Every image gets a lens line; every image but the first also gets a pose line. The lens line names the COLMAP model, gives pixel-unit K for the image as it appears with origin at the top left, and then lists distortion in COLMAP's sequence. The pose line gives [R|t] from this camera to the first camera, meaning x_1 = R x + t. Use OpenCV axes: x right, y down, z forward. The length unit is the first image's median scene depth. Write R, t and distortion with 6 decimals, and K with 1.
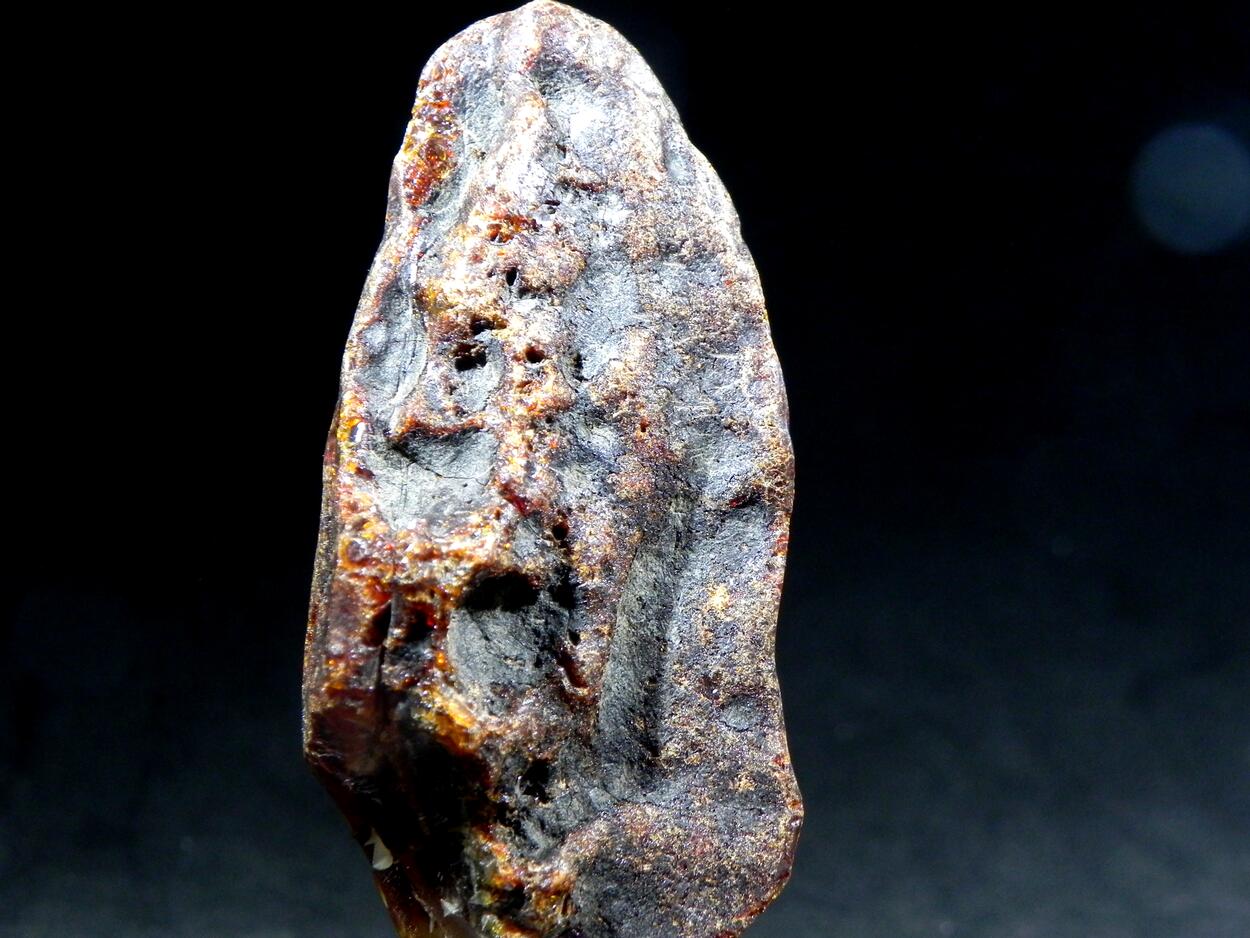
lens RADIAL K [[2410.7, 0, 623.7], [0, 2410.7, 467.6], [0, 0, 1]] dist [-0.015161, 0.000000]
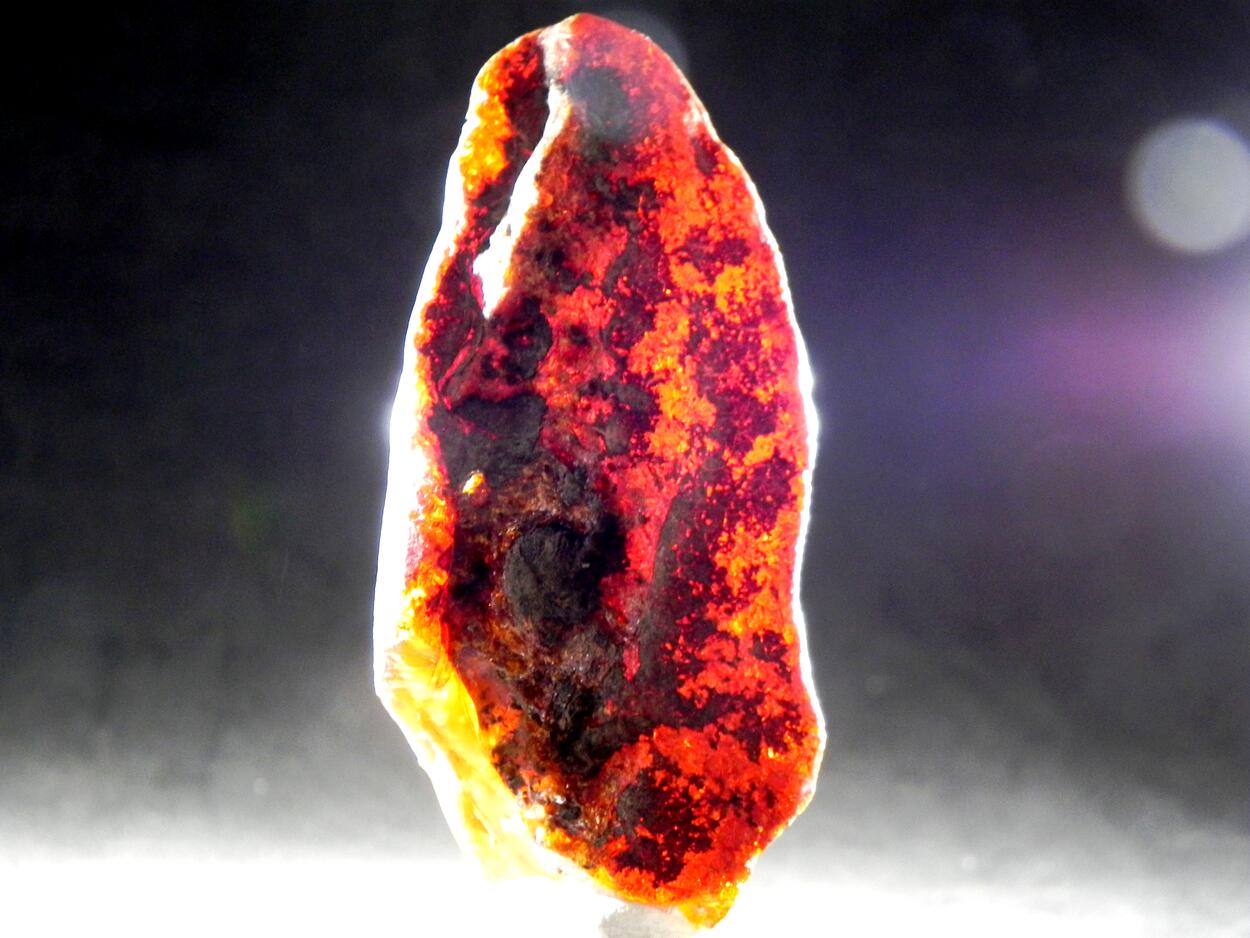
lens RADIAL K [[2410.7, 0, 626.3], [0, 2410.7, 470.0], [0, 0, 1]] dist [-0.015161, 0.000000]
pose [[0.999710, -0.011005, -0.021425, 0.008723], [0.010875, 0.999922, -0.006160, 0.027488], [0.021491, 0.005925, 0.999751, -0.120838]]
